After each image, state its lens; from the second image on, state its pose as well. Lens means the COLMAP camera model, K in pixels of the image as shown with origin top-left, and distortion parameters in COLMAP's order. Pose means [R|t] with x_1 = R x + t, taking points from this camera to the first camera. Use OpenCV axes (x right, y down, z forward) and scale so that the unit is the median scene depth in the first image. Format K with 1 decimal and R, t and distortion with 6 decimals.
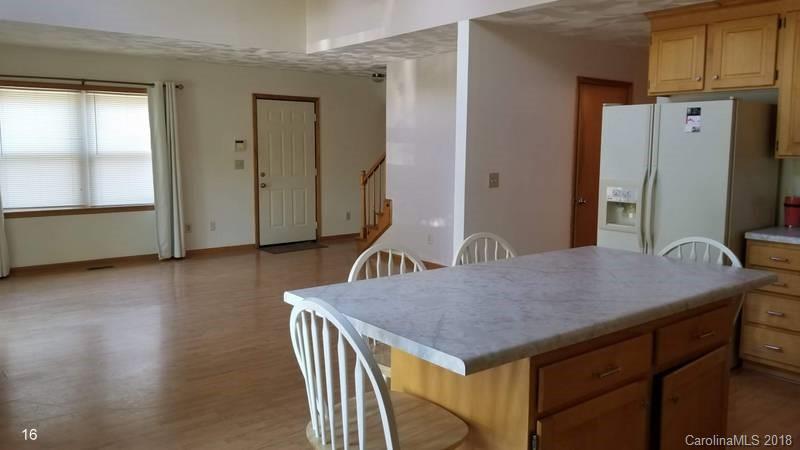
lens RADIAL K [[640.0, 0, 401.0], [0, 640.0, 206.1], [0, 0, 1]] dist [0.152183, -0.250607]
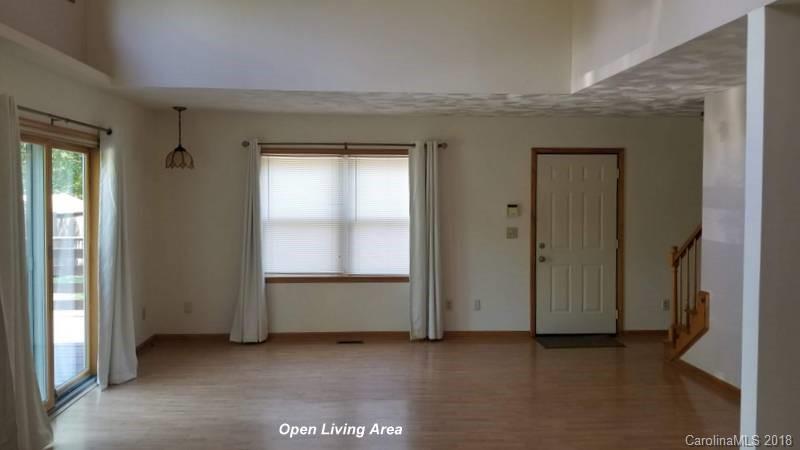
lens RADIAL K [[666.4, 0, 381.1], [0, 666.4, 211.3], [0, 0, 1]] dist [0.145460, -0.139345]
pose [[0.823815, 0.009953, -0.566772, 0.109924], [-0.053719, 0.996717, -0.060579, -0.033360], [0.564308, 0.080352, 0.821644, 0.206840]]
